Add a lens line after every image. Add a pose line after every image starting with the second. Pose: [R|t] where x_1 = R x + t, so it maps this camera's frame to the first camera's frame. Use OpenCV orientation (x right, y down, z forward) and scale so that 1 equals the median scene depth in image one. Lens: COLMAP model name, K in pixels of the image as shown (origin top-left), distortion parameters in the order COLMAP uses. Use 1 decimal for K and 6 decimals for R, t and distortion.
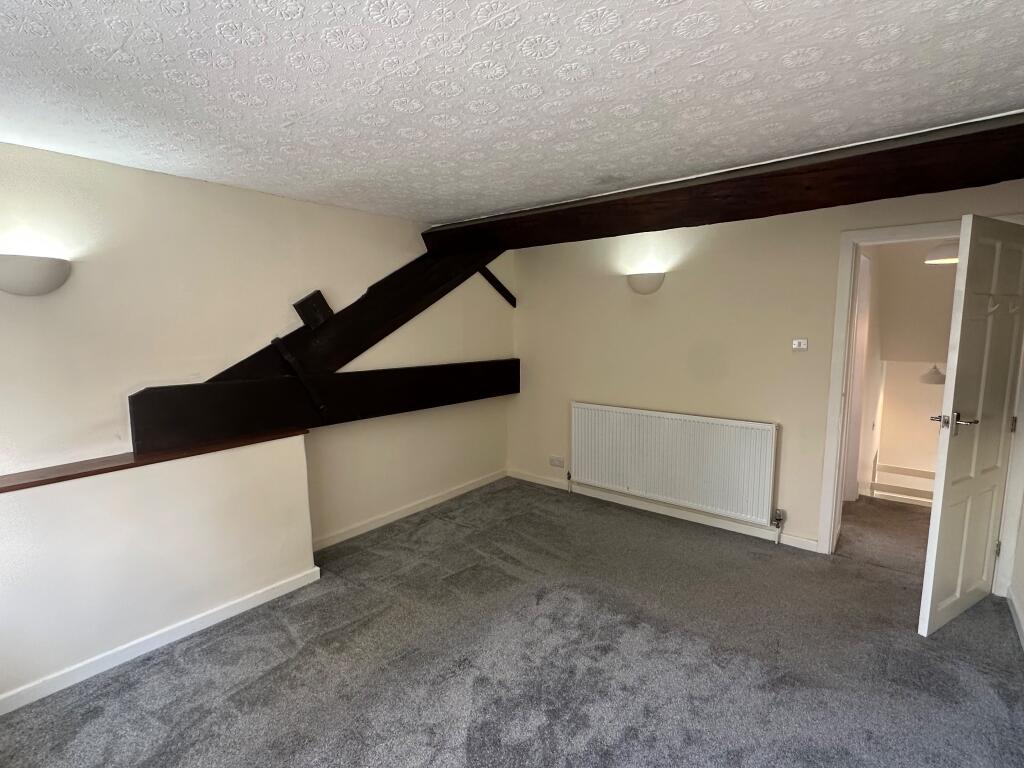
lens RADIAL K [[506.0, 0, 509.5], [0, 506.0, 385.3], [0, 0, 1]] dist [0.000809, 0.003748]
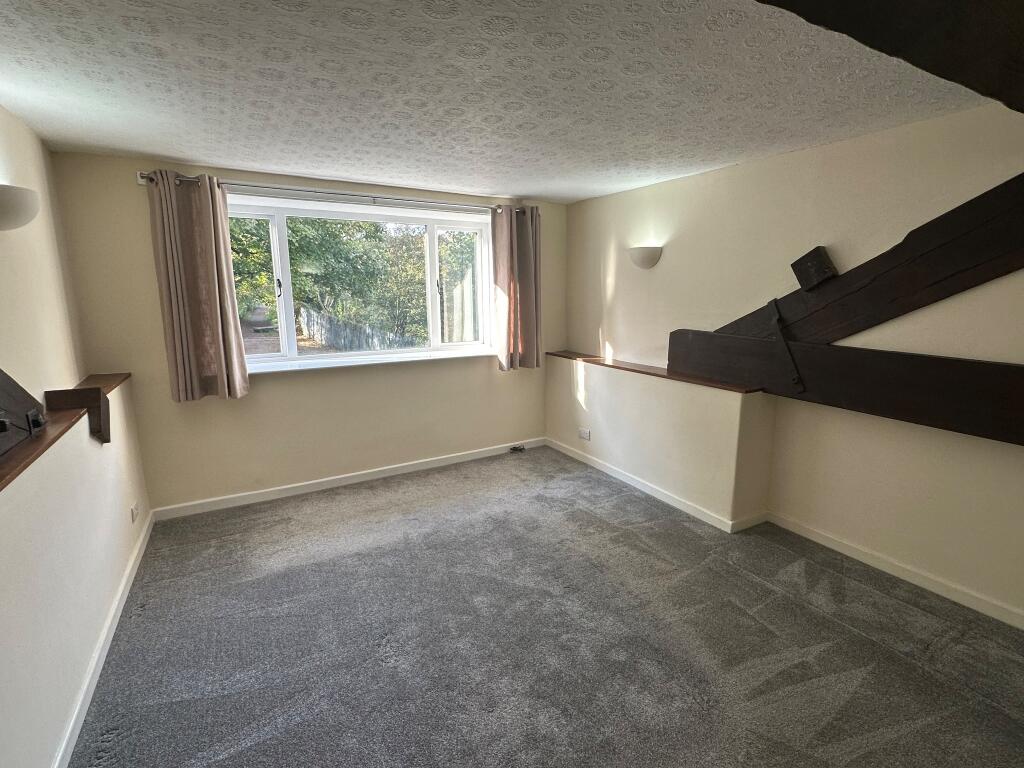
lens RADIAL K [[506.0, 0, 510.6], [0, 506.0, 382.6], [0, 0, 1]] dist [0.000809, 0.003748]
pose [[-0.376448, 0.183254, -0.908133, 0.748021], [-0.104644, 0.965557, 0.238220, -0.128850], [0.920509, 0.184708, -0.344306, 0.971519]]
